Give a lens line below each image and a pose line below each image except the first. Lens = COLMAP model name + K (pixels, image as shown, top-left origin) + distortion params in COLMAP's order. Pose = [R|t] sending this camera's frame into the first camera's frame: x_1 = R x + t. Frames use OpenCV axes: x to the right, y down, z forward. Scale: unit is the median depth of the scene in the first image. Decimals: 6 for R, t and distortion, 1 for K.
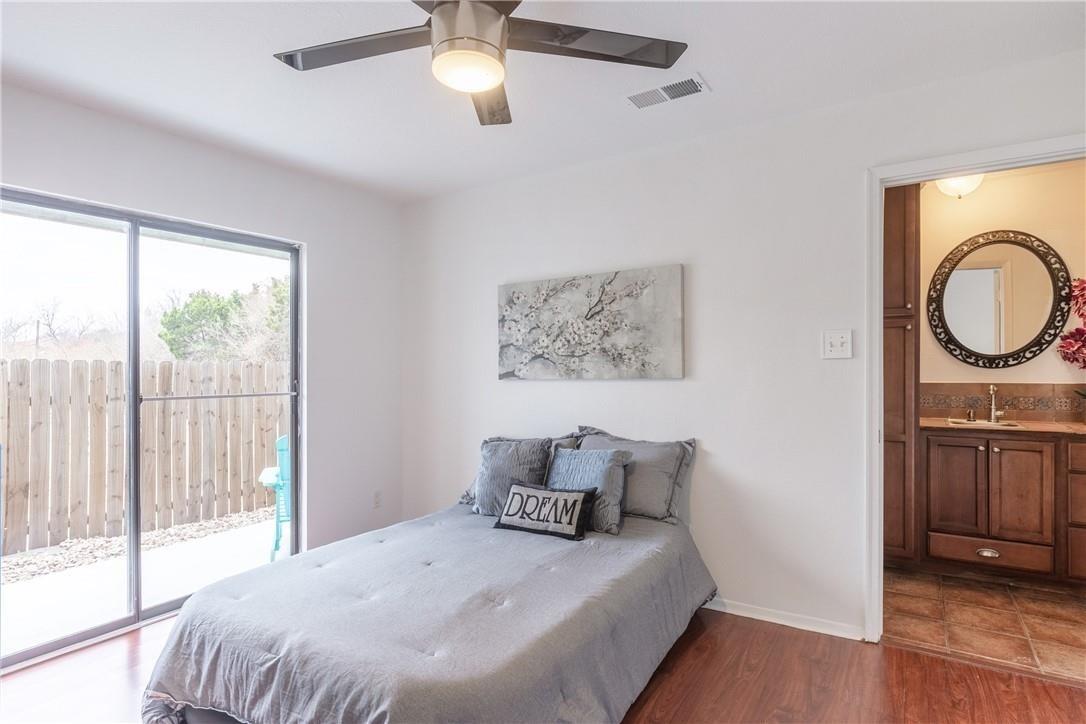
lens RADIAL K [[586.8, 0, 545.5], [0, 586.8, 362.3], [0, 0, 1]] dist [0.004641, -0.002659]
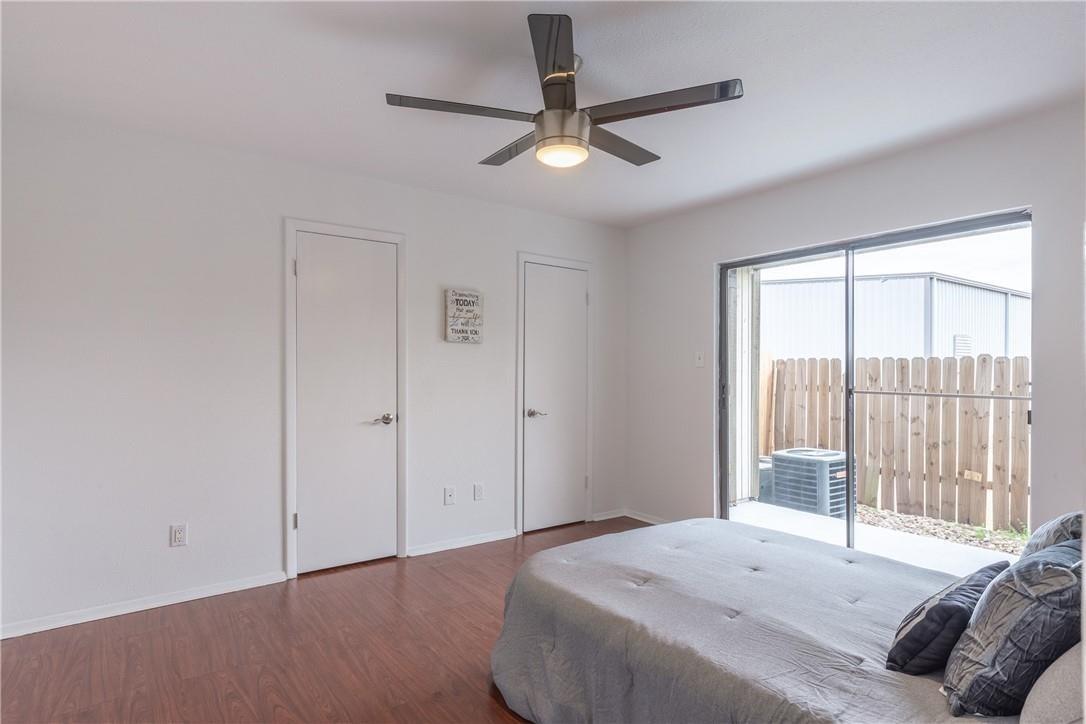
lens RADIAL K [[586.8, 0, 546.5], [0, 586.8, 358.7], [0, 0, 1]] dist [0.004641, -0.002659]
pose [[-0.347560, -0.000826, -0.937658, 0.298127], [-0.001223, 0.999999, -0.000427, -0.001529], [0.937657, 0.000998, -0.347560, 0.362629]]
